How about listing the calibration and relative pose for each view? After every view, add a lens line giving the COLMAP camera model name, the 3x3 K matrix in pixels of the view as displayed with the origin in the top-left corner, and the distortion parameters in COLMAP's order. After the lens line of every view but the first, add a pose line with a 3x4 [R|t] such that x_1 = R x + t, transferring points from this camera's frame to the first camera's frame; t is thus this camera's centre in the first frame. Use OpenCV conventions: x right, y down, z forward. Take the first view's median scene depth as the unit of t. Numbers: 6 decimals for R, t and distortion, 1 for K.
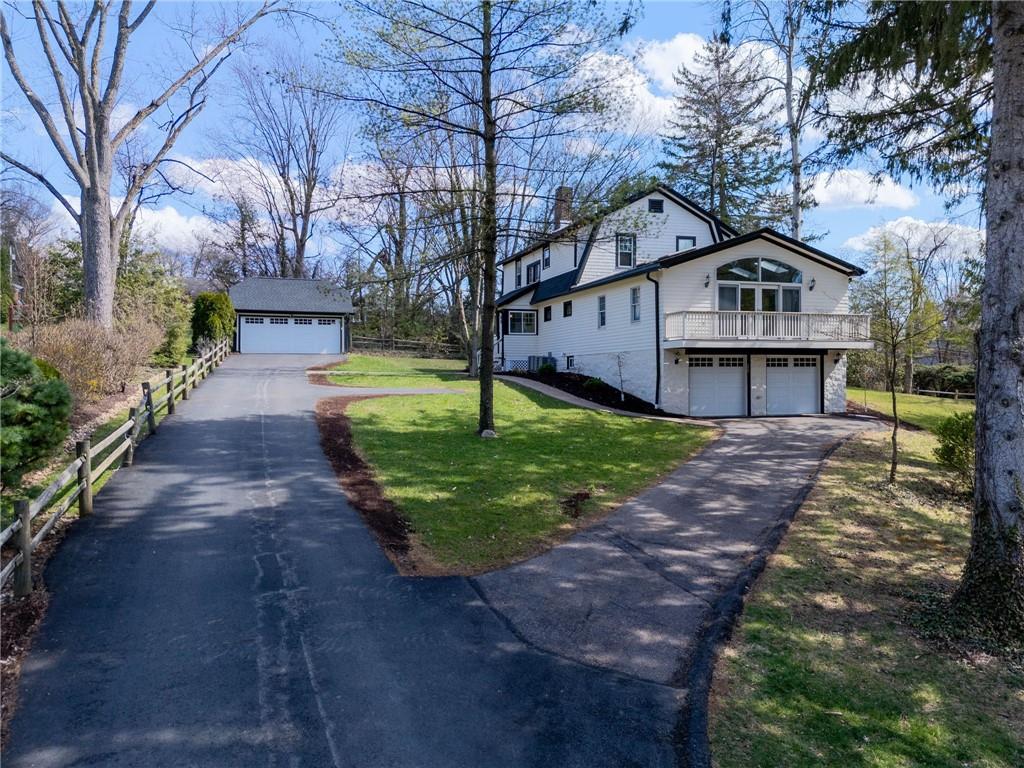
lens RADIAL K [[740.4, 0, 512.4], [0, 740.4, 386.4], [0, 0, 1]] dist [0.041304, -0.023138]
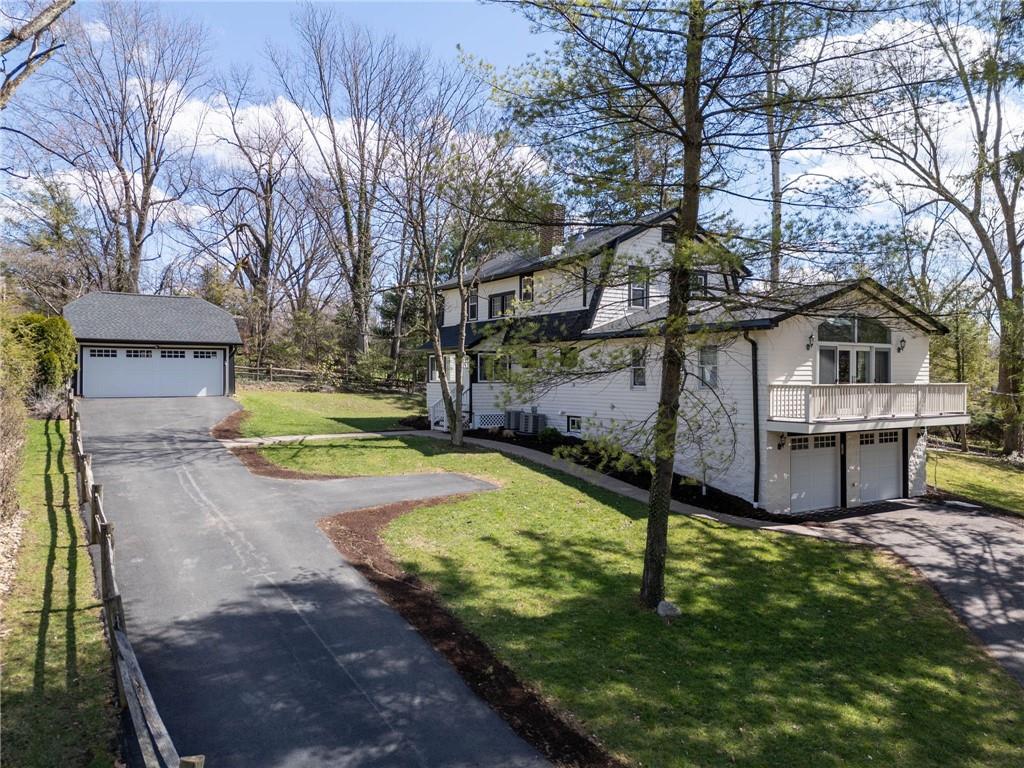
lens RADIAL K [[740.4, 0, 506.7], [0, 740.4, 375.3], [0, 0, 1]] dist [0.041304, -0.023138]
pose [[0.968539, 0.005233, 0.248807, -0.196139], [-0.001357, 0.999875, -0.015744, -0.075205], [-0.248858, 0.014911, 0.968425, 0.253757]]
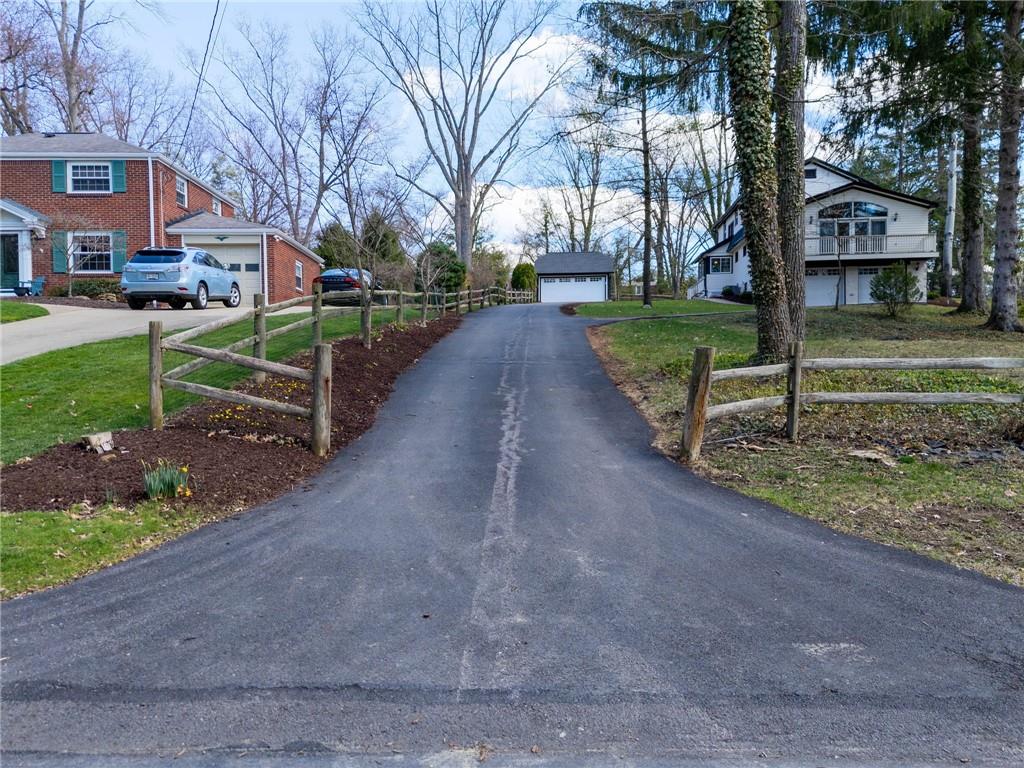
lens RADIAL K [[740.4, 0, 514.1], [0, 740.4, 381.9], [0, 0, 1]] dist [0.041304, -0.023138]
pose [[0.916089, 0.002526, -0.400966, 0.256975], [-0.002665, 0.999996, 0.000211, 0.159459], [0.400965, 0.000875, 0.916093, -0.543833]]
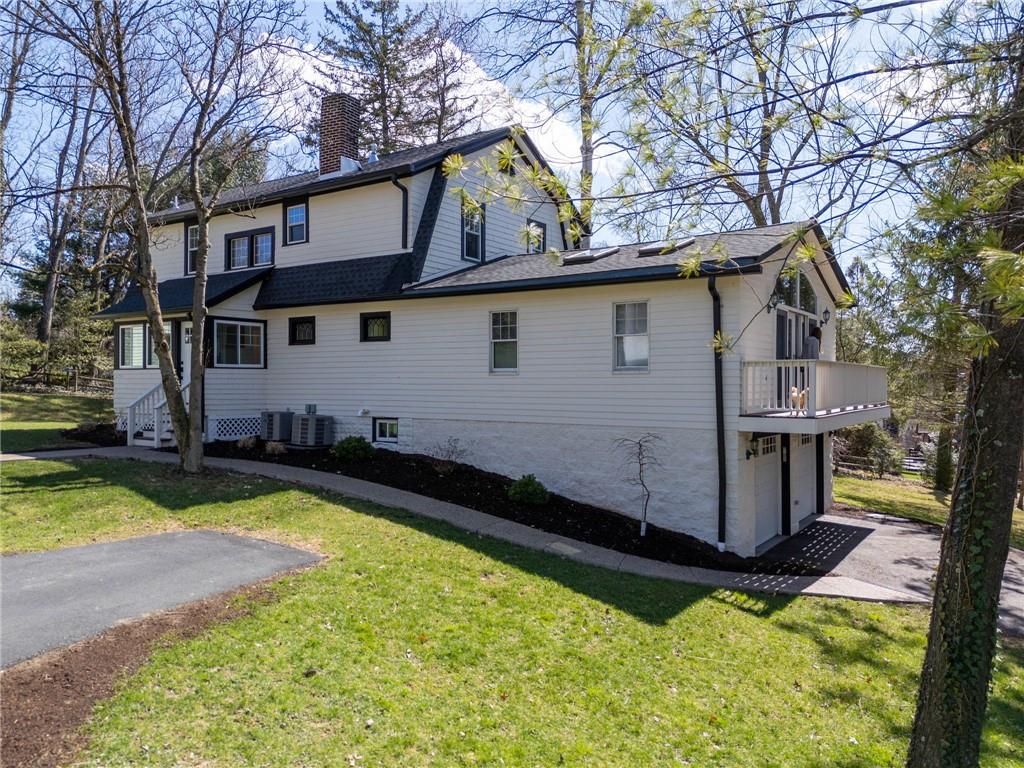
lens RADIAL K [[740.4, 0, 510.0], [0, 740.4, 387.9], [0, 0, 1]] dist [0.041304, -0.023138]
pose [[0.785152, 0.002061, 0.619300, -0.179522], [0.001796, 0.999983, -0.005605, -0.061254], [-0.619301, 0.005513, 0.785134, 0.555212]]
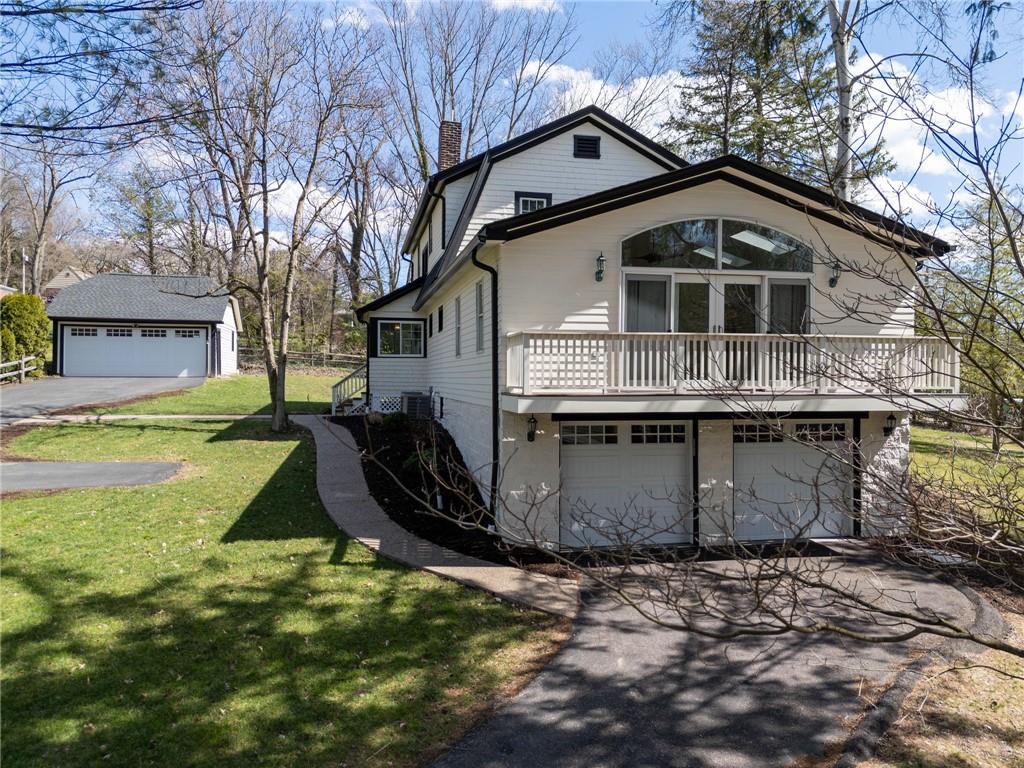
lens RADIAL K [[740.4, 0, 518.5], [0, 740.4, 383.4], [0, 0, 1]] dist [0.041304, -0.023138]
pose [[0.995186, 0.008534, -0.097633, 0.206163], [-0.009032, 0.999948, -0.004660, -0.051811], [0.097588, 0.005519, 0.995212, 0.417699]]
